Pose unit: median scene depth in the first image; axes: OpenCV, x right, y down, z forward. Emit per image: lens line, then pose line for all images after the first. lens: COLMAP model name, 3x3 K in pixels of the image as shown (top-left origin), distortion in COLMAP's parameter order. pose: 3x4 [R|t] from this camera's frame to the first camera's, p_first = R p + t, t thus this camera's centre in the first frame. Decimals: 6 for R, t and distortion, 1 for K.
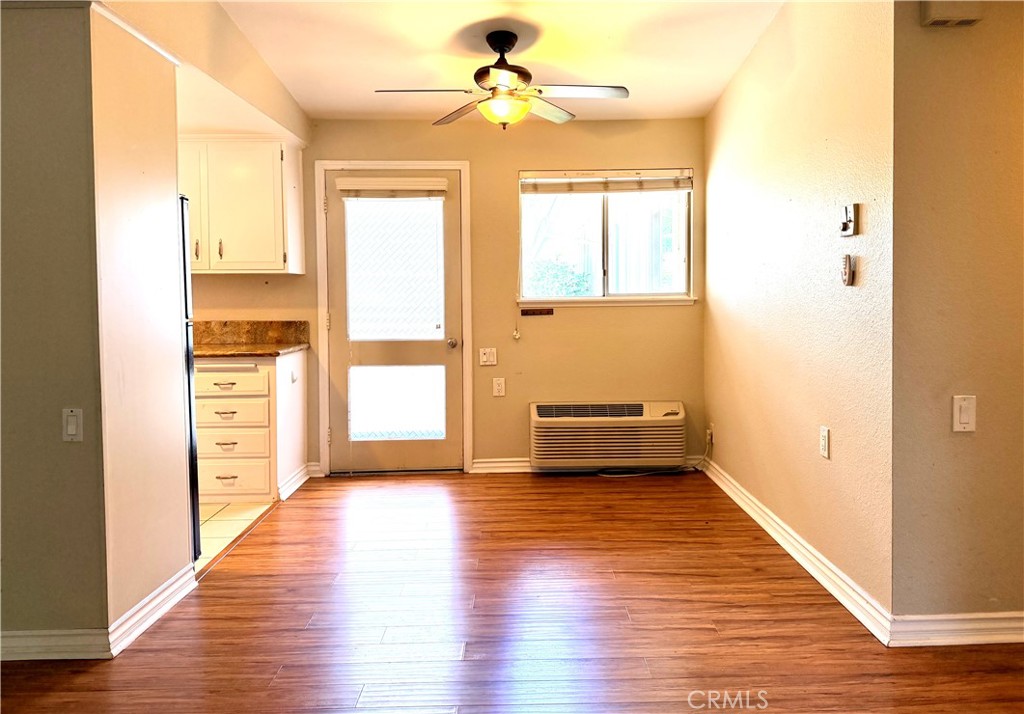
lens RADIAL K [[723.9, 0, 514.8], [0, 723.9, 324.7], [0, 0, 1]] dist [0.079411, 0.000083]
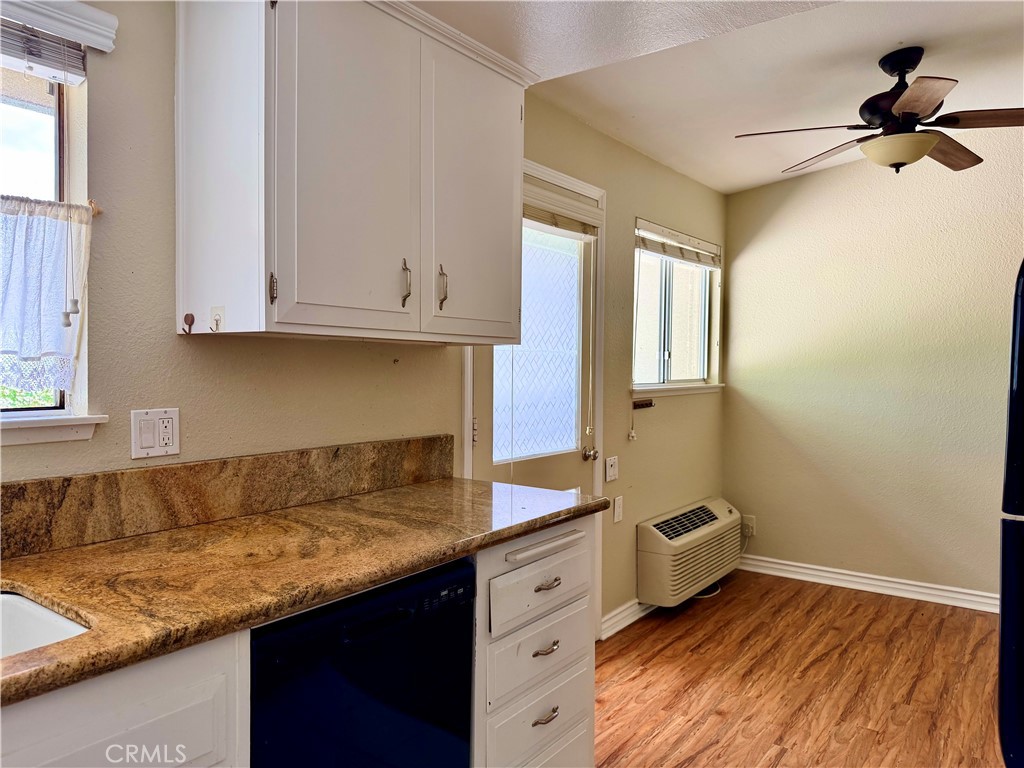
lens RADIAL K [[724.4, 0, 514.1], [0, 724.4, 387.1], [0, 0, 1]] dist [0.053137, -0.058950]
pose [[0.605758, -0.010493, 0.795579, -0.674435], [0.020125, 0.999795, -0.002138, -0.037218], [-0.795394, 0.017306, 0.605845, 0.650622]]
